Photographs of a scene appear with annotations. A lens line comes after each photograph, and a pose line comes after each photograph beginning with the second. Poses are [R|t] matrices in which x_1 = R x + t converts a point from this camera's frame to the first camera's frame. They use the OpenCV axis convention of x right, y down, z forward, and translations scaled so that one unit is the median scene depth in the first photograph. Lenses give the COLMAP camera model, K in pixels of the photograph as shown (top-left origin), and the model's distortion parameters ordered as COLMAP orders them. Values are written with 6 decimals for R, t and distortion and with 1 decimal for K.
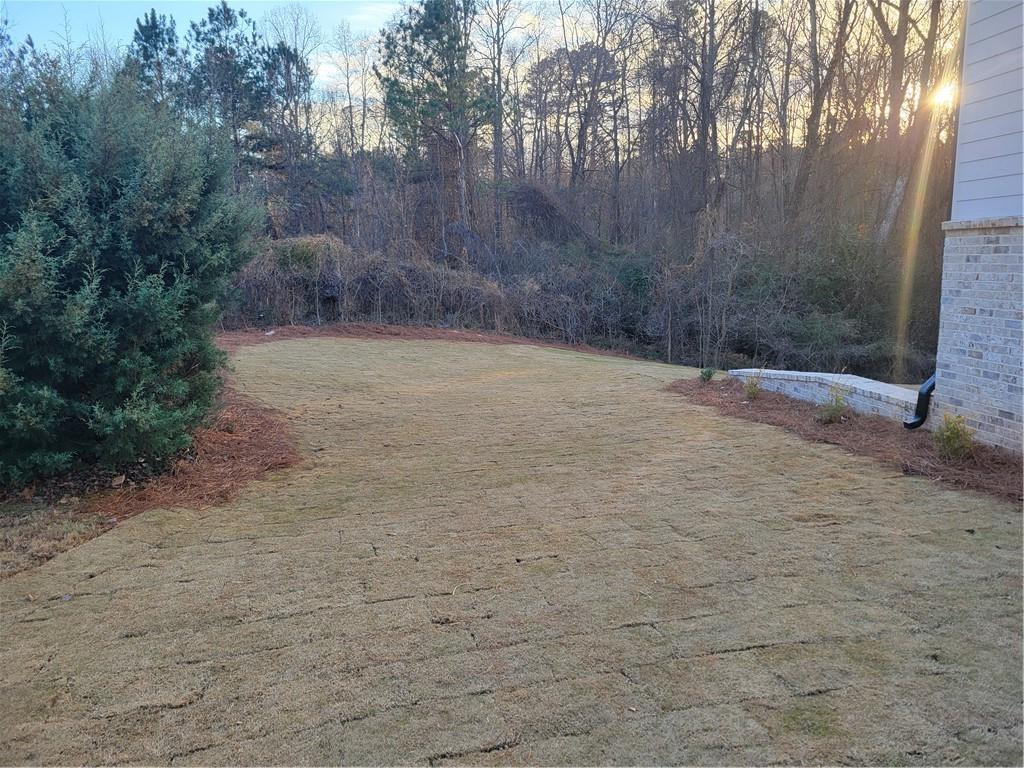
lens RADIAL K [[770.7, 0, 512.1], [0, 770.7, 383.7], [0, 0, 1]] dist [0.043482, -0.023090]
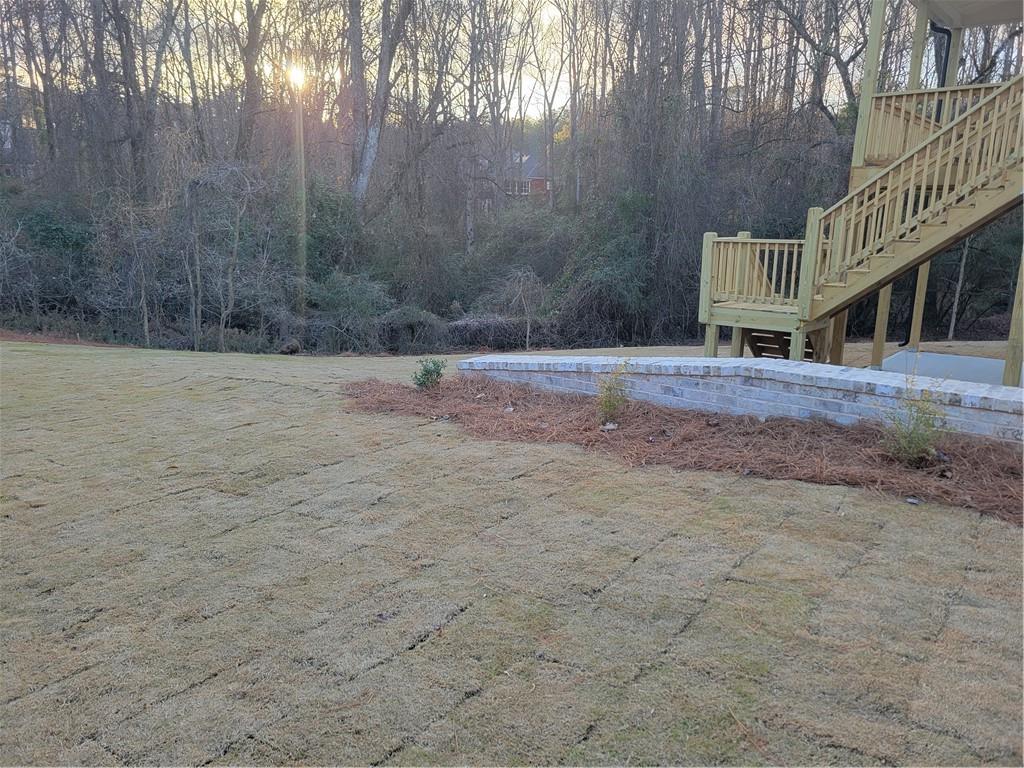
lens RADIAL K [[770.7, 0, 512.1], [0, 770.7, 386.0], [0, 0, 1]] dist [0.043482, -0.023090]
pose [[0.734775, -0.099851, 0.670921, -0.060131], [0.072307, 0.995000, 0.068894, -0.033776], [-0.674446, -0.002109, 0.738321, 0.566325]]
